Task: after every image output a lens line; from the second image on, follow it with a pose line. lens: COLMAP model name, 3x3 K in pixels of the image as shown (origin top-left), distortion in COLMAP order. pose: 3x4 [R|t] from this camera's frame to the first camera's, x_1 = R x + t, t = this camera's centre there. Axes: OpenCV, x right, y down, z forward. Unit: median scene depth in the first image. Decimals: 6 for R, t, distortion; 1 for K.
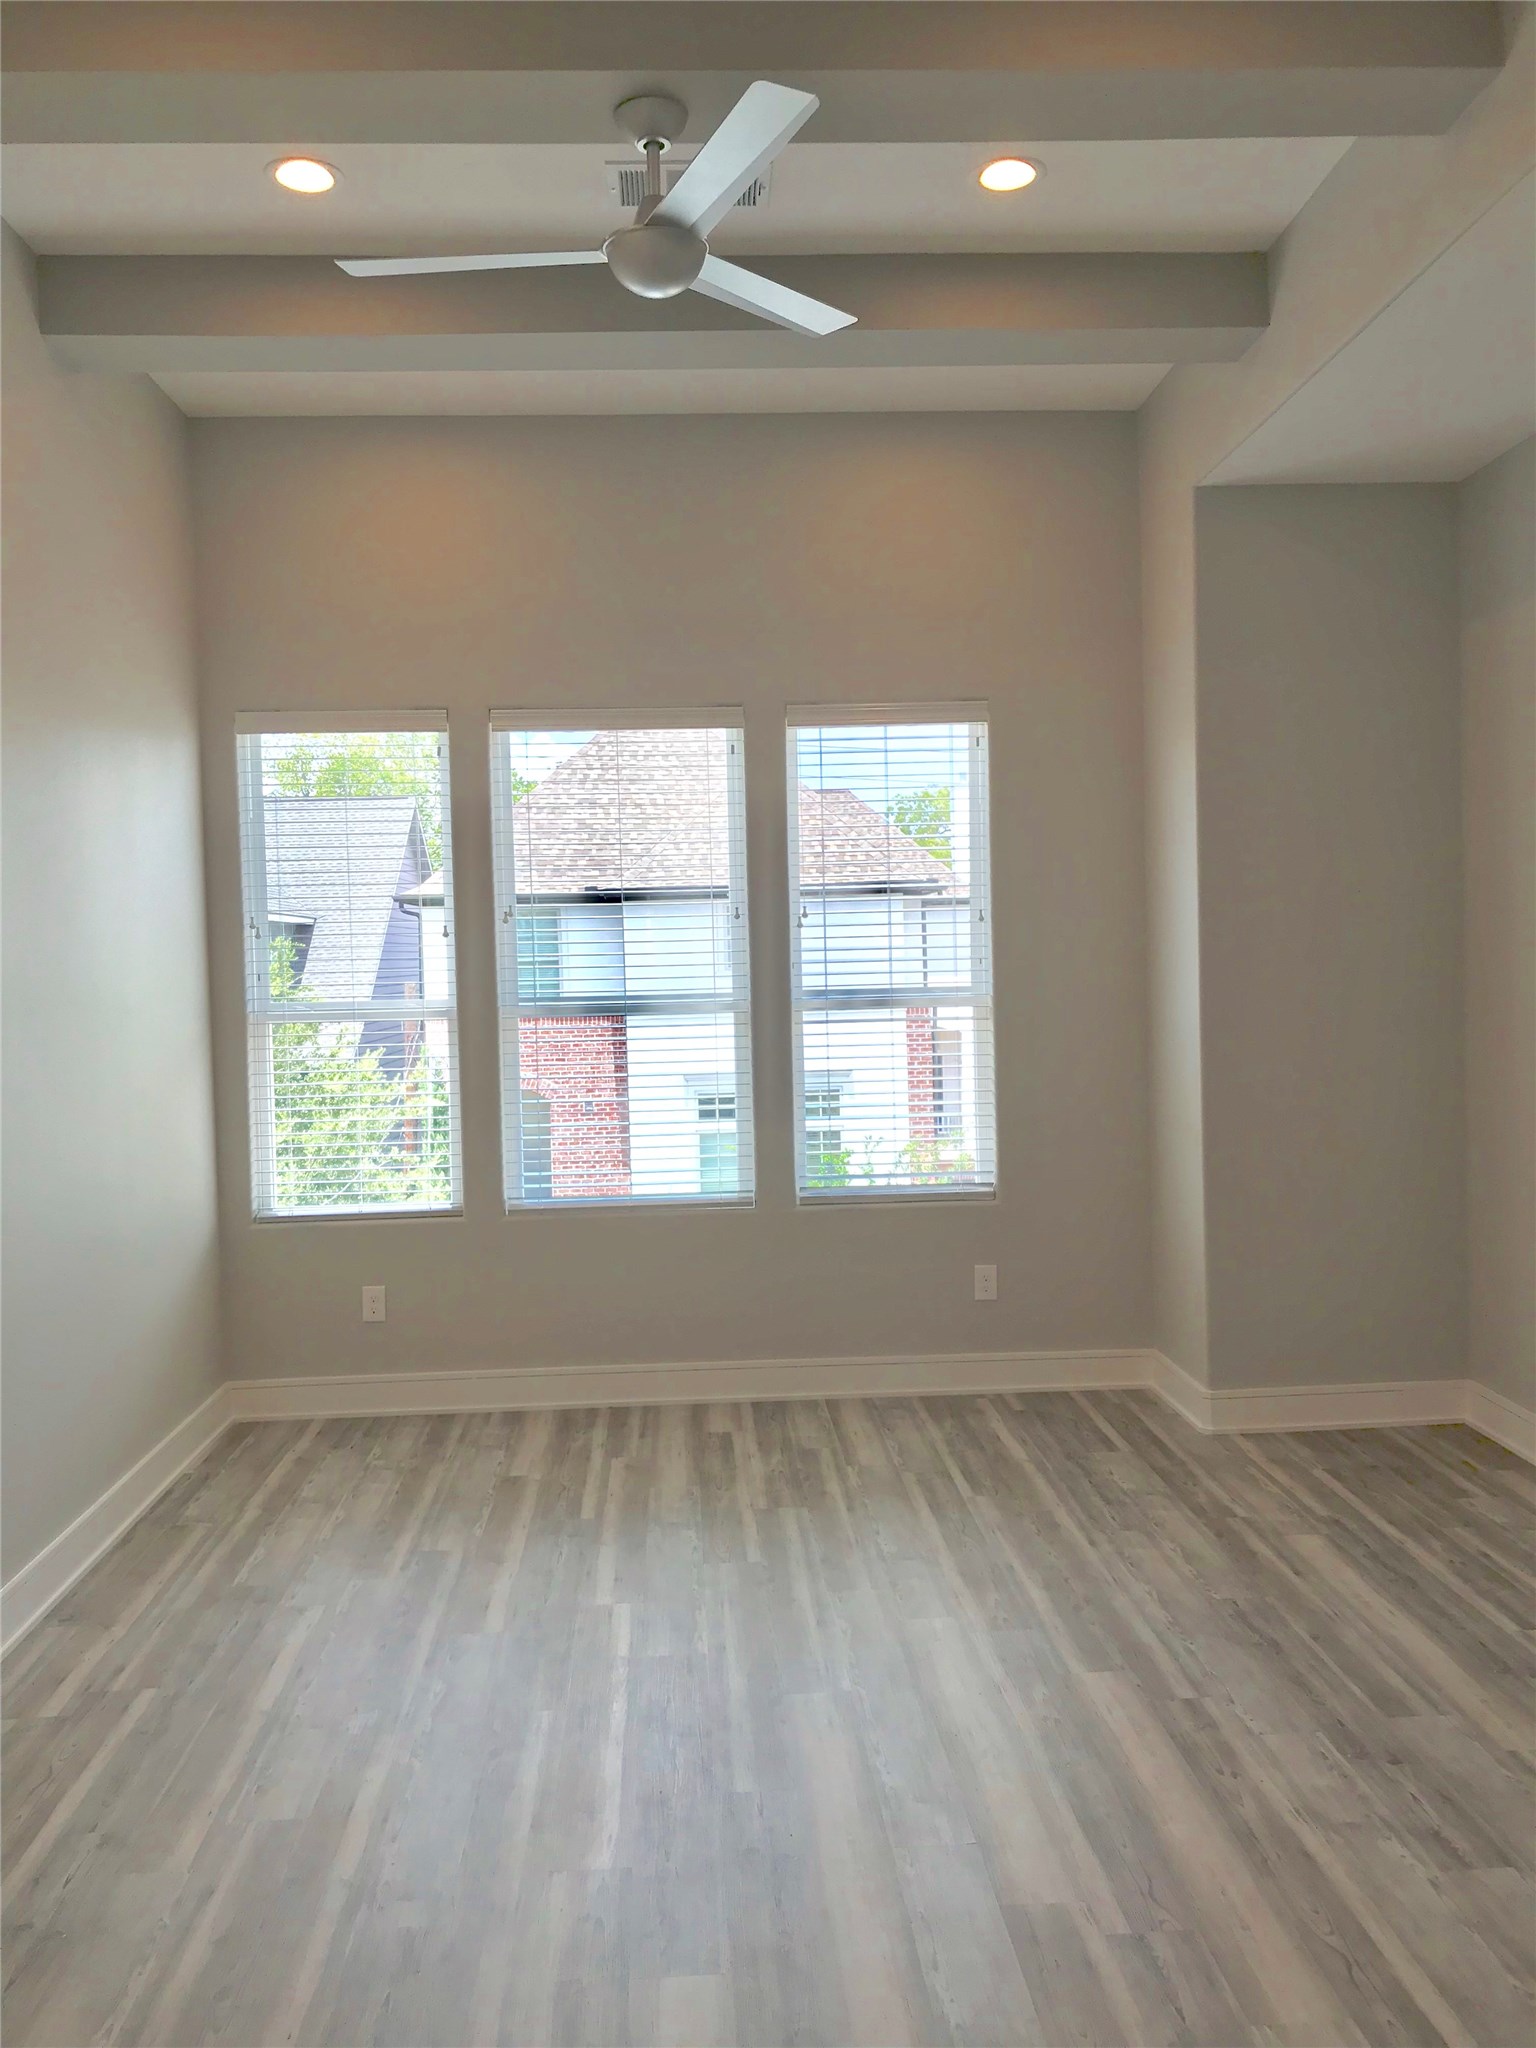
lens RADIAL K [[1639.5, 0, 764.0], [0, 1639.5, 959.1], [0, 0, 1]] dist [0.003654, -0.006946]
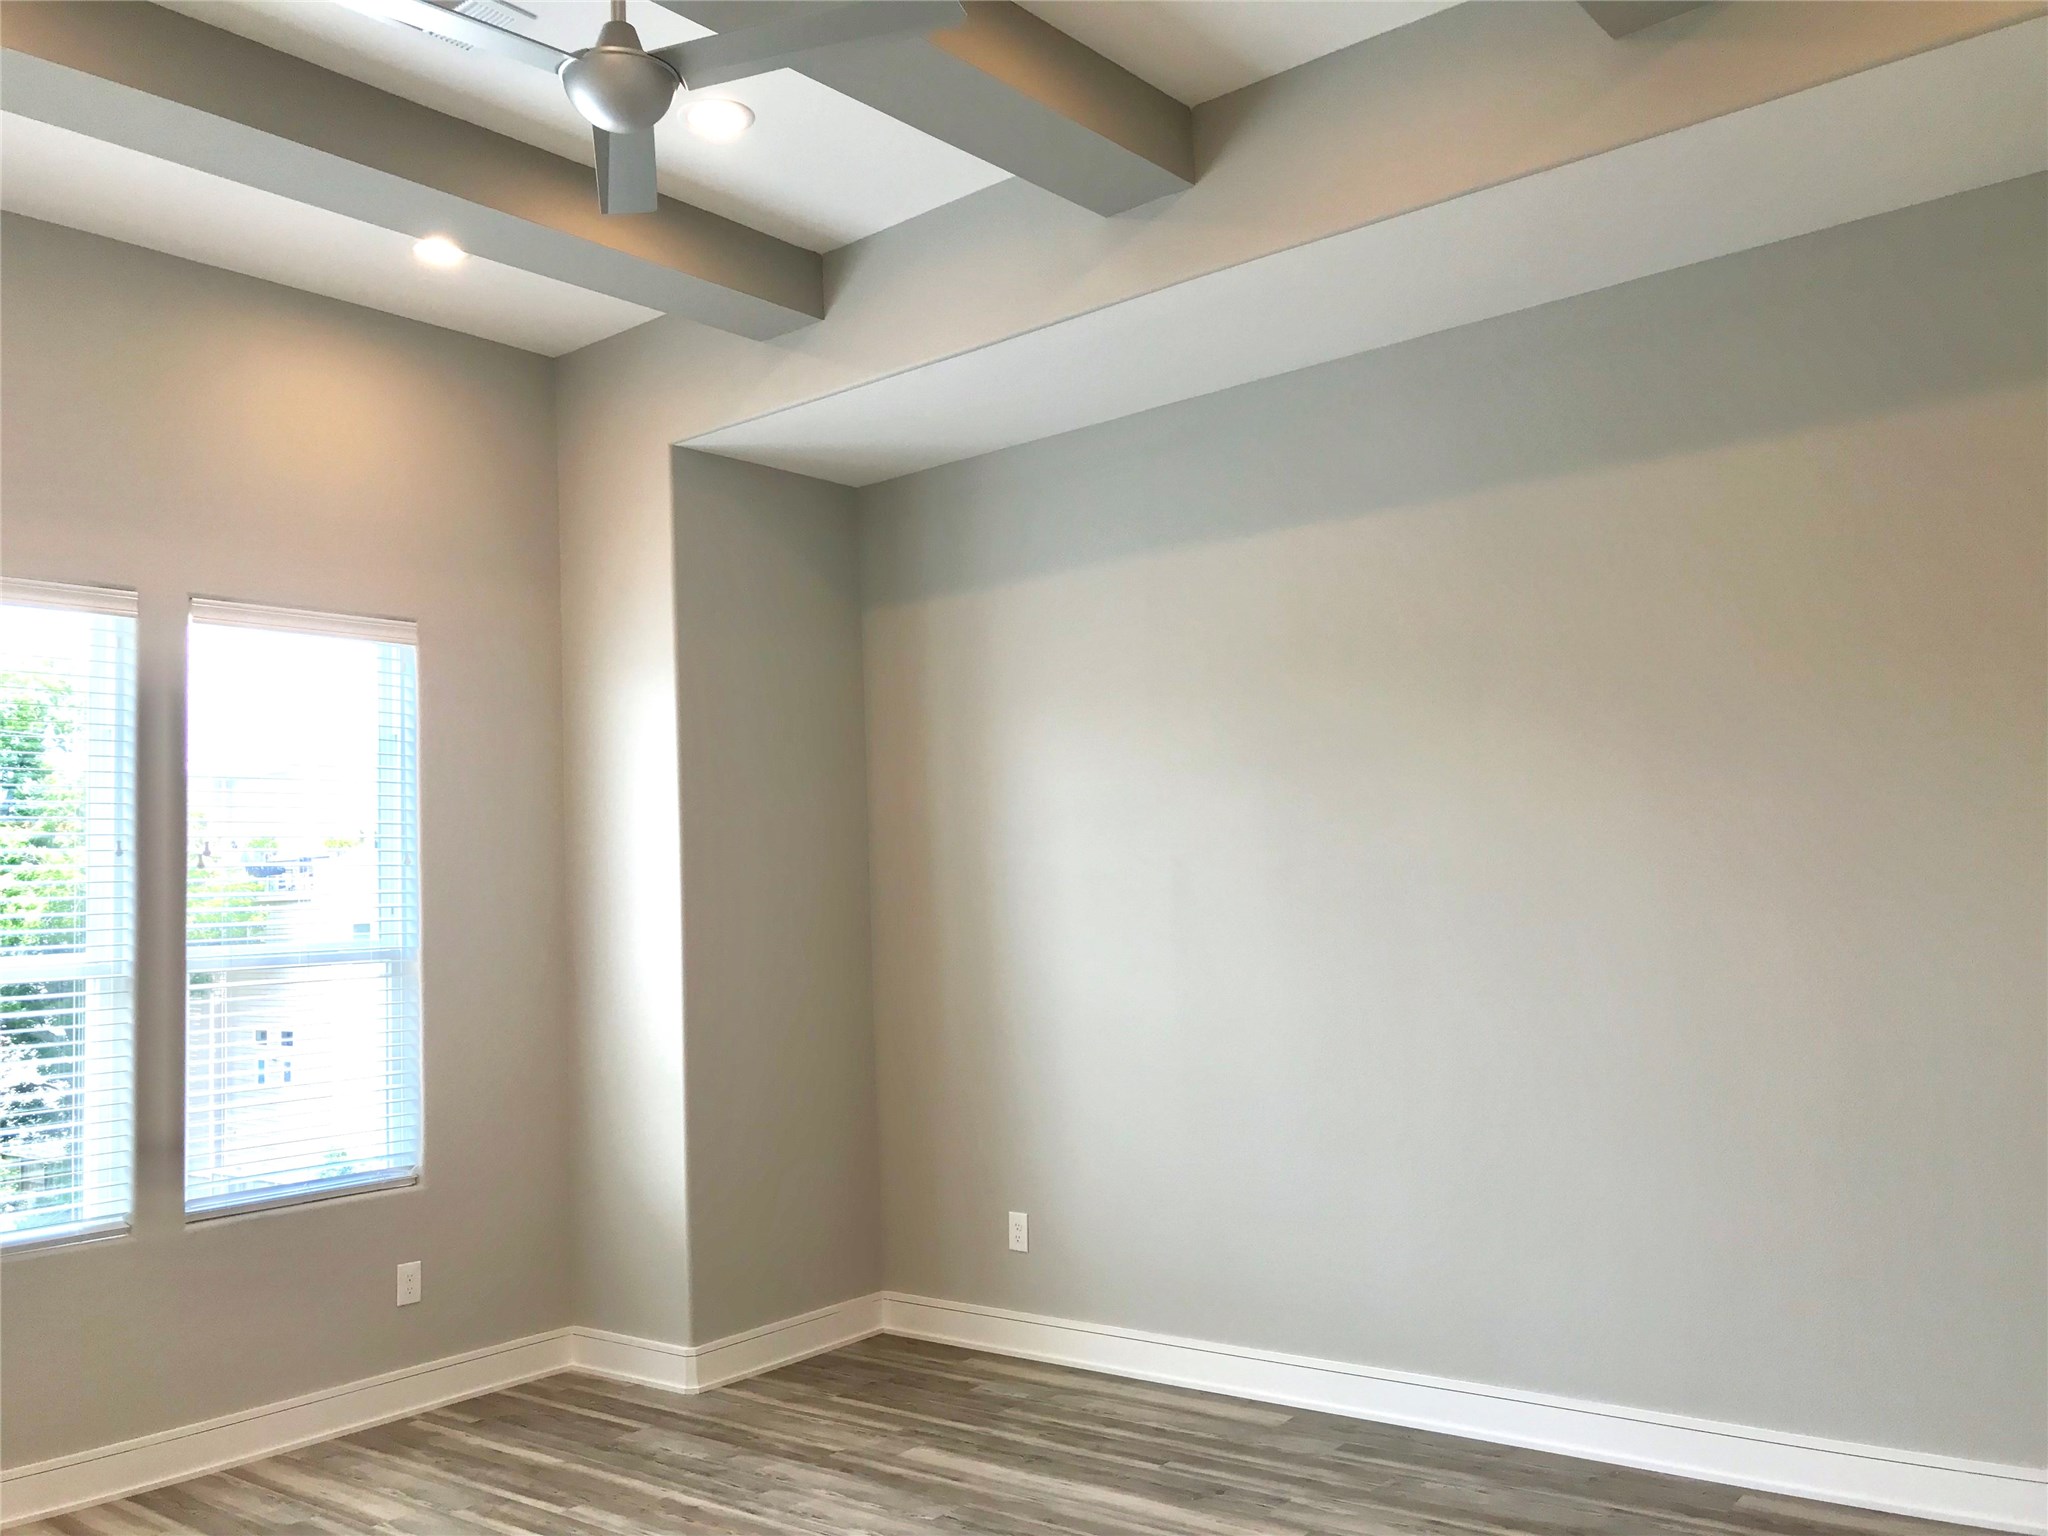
lens RADIAL K [[1662.8, 0, 1024.0], [0, 1662.8, 768.0], [0, 0, 1]] dist [0.011910, 0.005348]
pose [[0.660893, 0.063645, 0.747777, -0.352940], [0.013937, 0.995185, -0.097019, 0.017718], [-0.750351, 0.074541, 0.656824, 0.169749]]
